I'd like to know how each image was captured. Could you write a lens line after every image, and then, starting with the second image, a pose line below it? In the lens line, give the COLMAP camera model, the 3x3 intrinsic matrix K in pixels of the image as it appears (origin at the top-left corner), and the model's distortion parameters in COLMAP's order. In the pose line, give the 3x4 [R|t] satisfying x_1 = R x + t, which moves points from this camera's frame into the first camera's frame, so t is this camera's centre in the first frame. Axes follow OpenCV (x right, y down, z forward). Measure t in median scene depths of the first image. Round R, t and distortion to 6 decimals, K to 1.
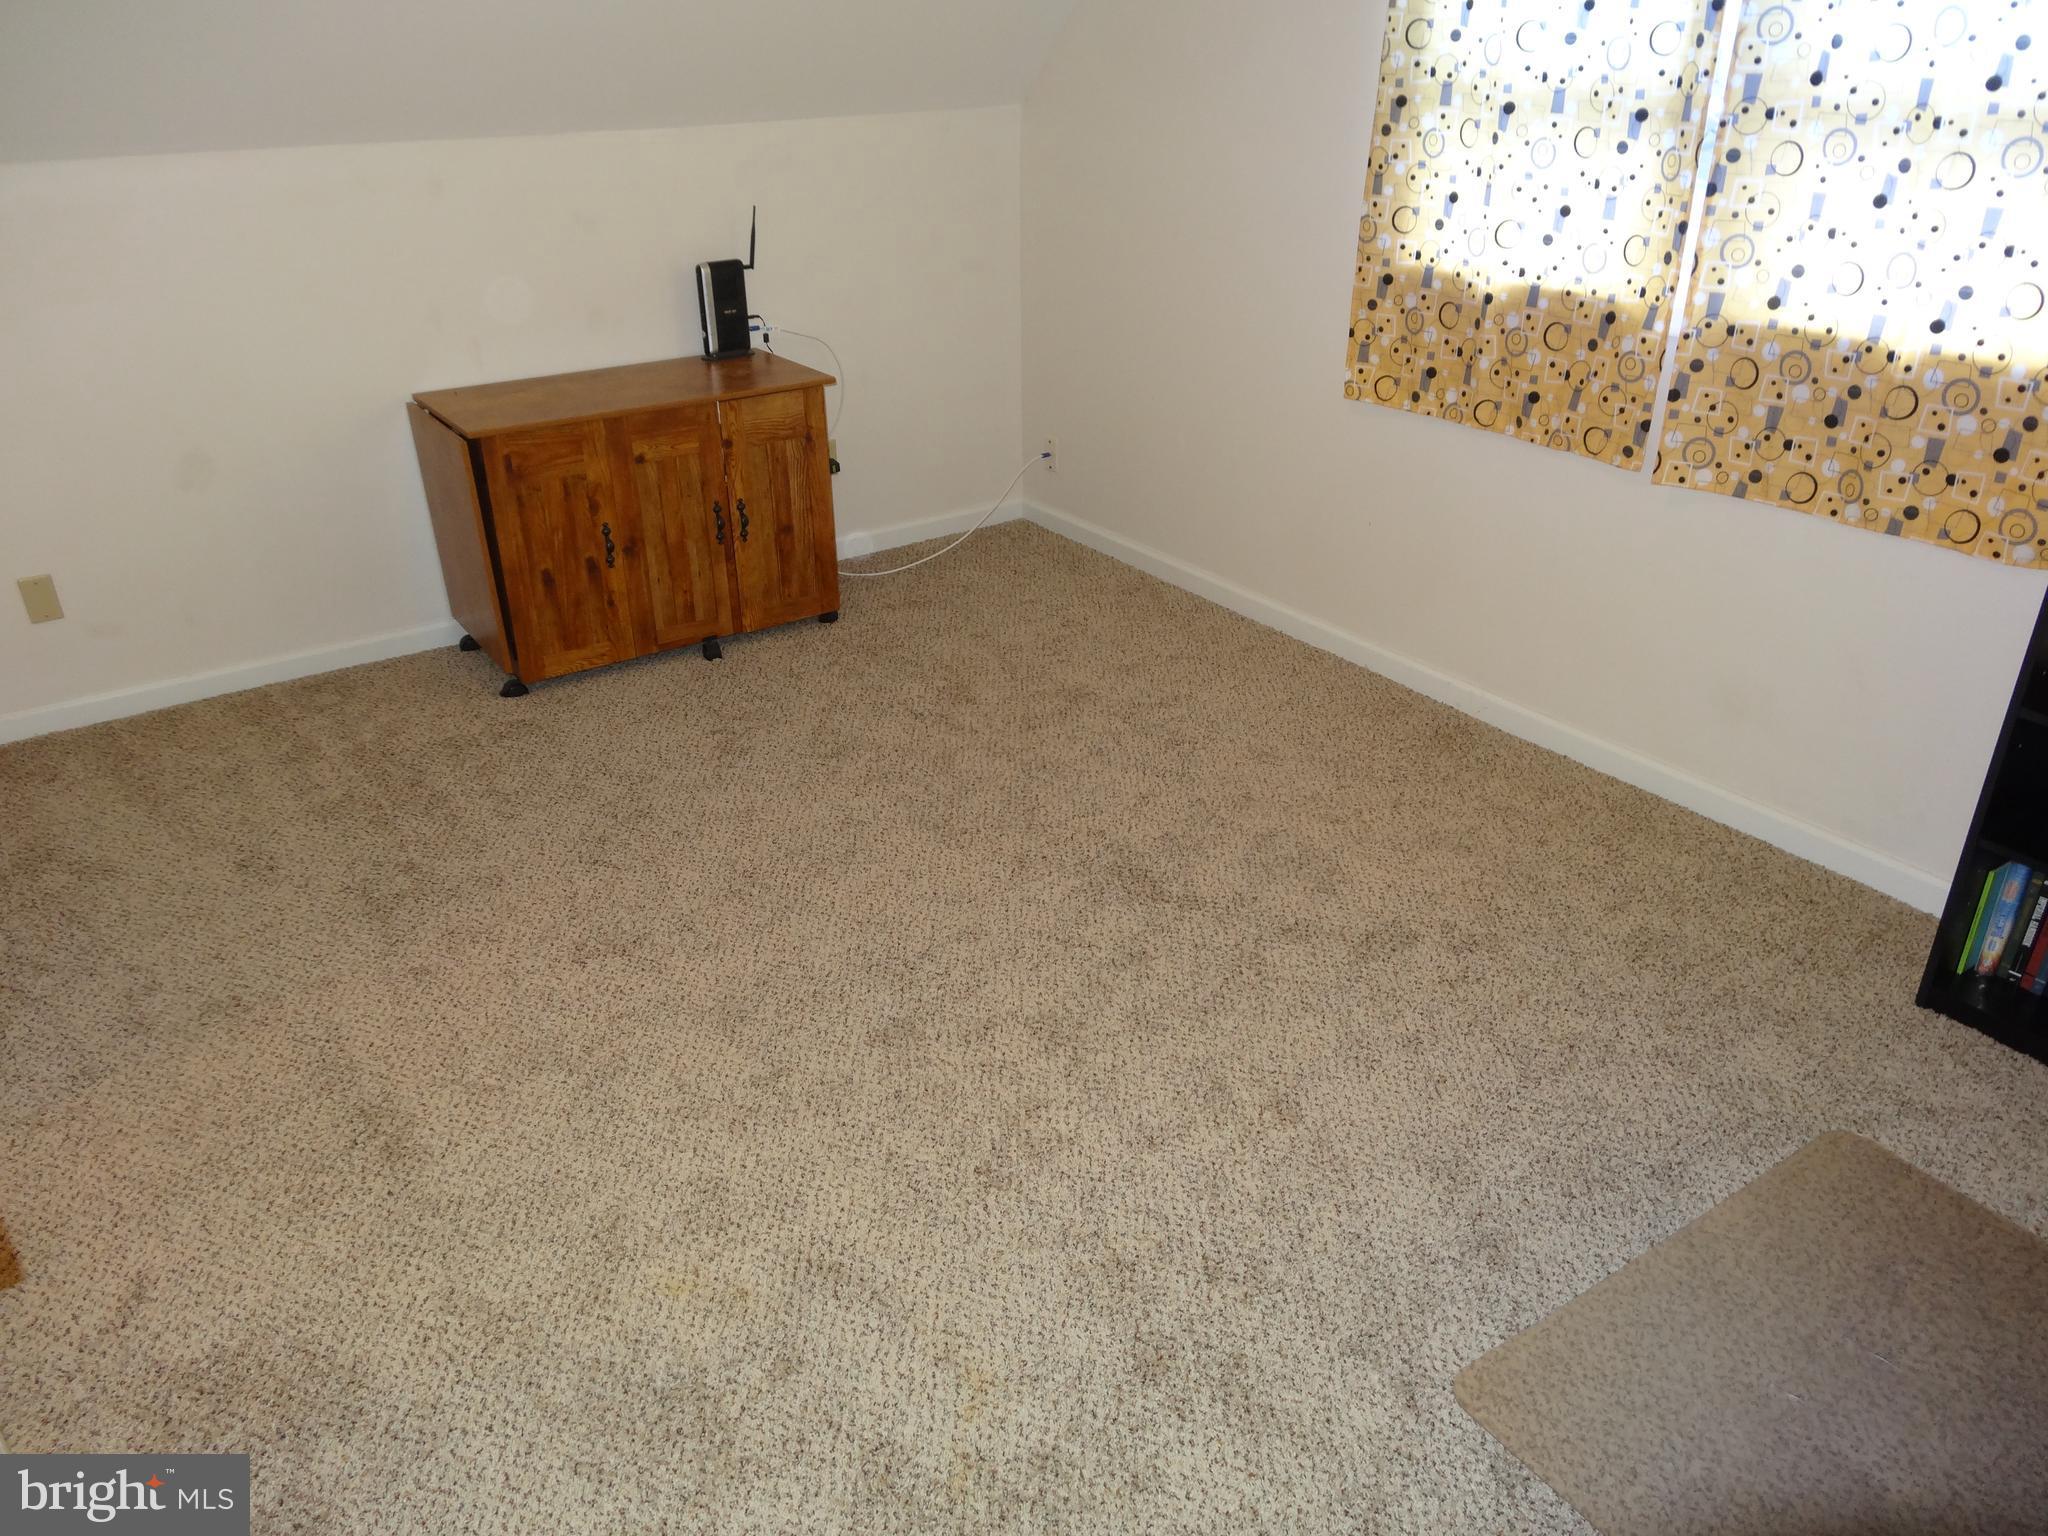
lens RADIAL K [[1508.6, 0, 1022.9], [0, 1508.6, 768.2], [0, 0, 1]] dist [0.001894, 0.002415]
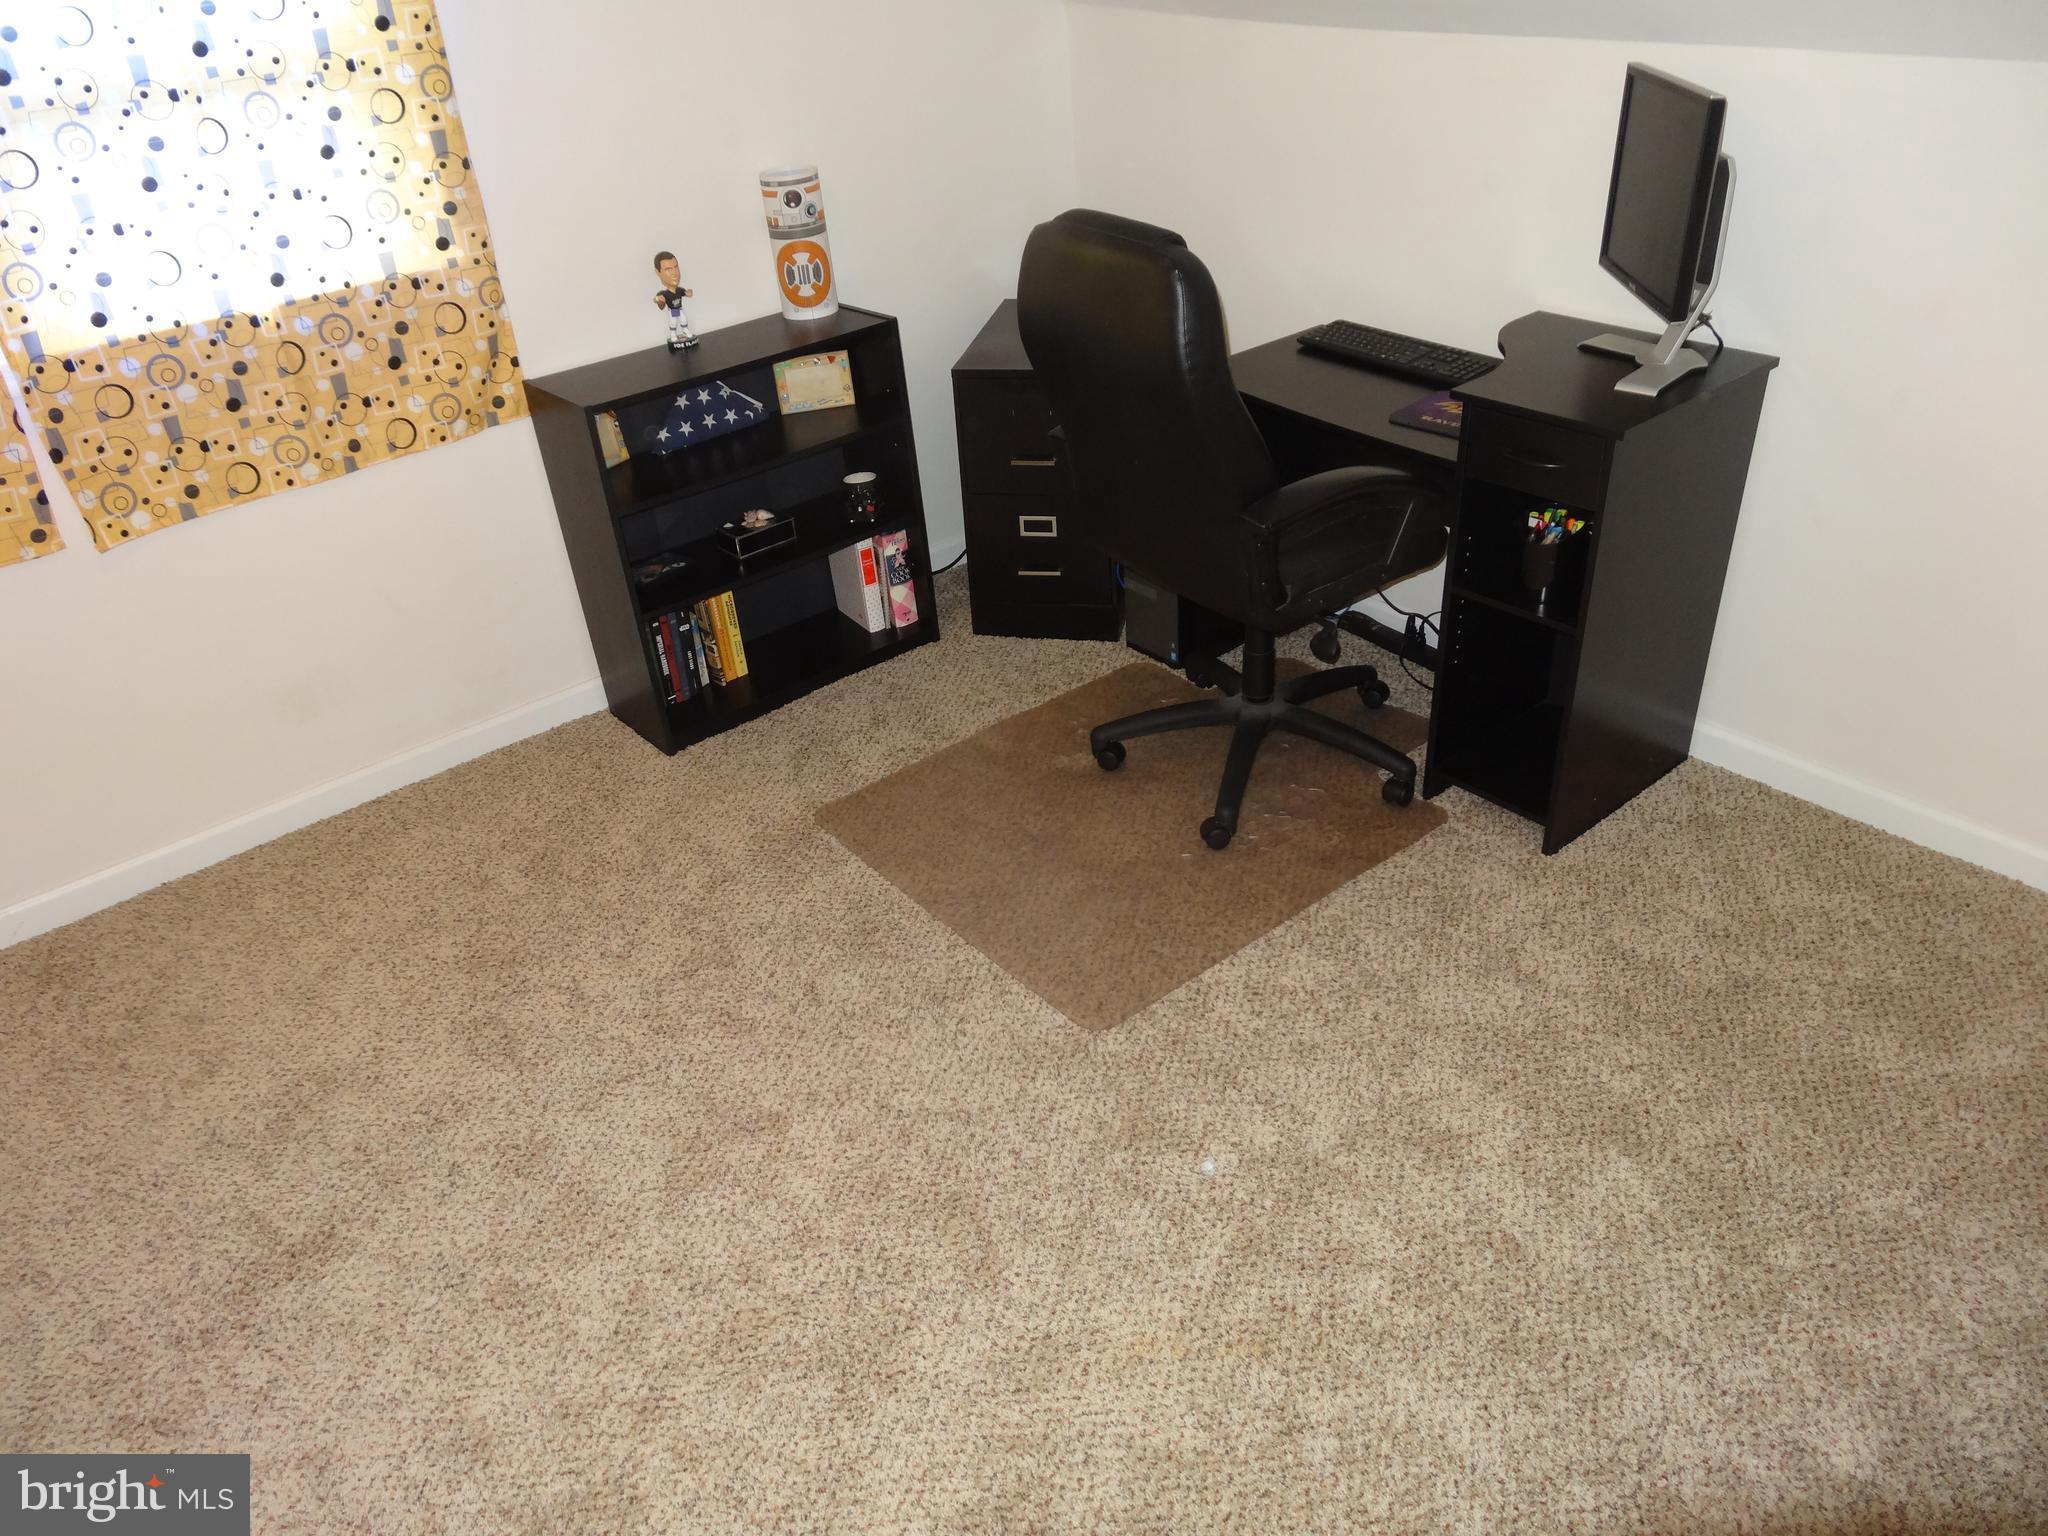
lens RADIAL K [[1384.1, 0, 1023.4], [0, 1384.1, 766.8], [0, 0, 1]] dist [-0.020230, -0.009145]
pose [[-0.064334, -0.531673, 0.844503, -0.393208], [0.514173, 0.707619, 0.484666, -0.236994], [-0.855270, 0.465401, 0.227848, 0.475260]]
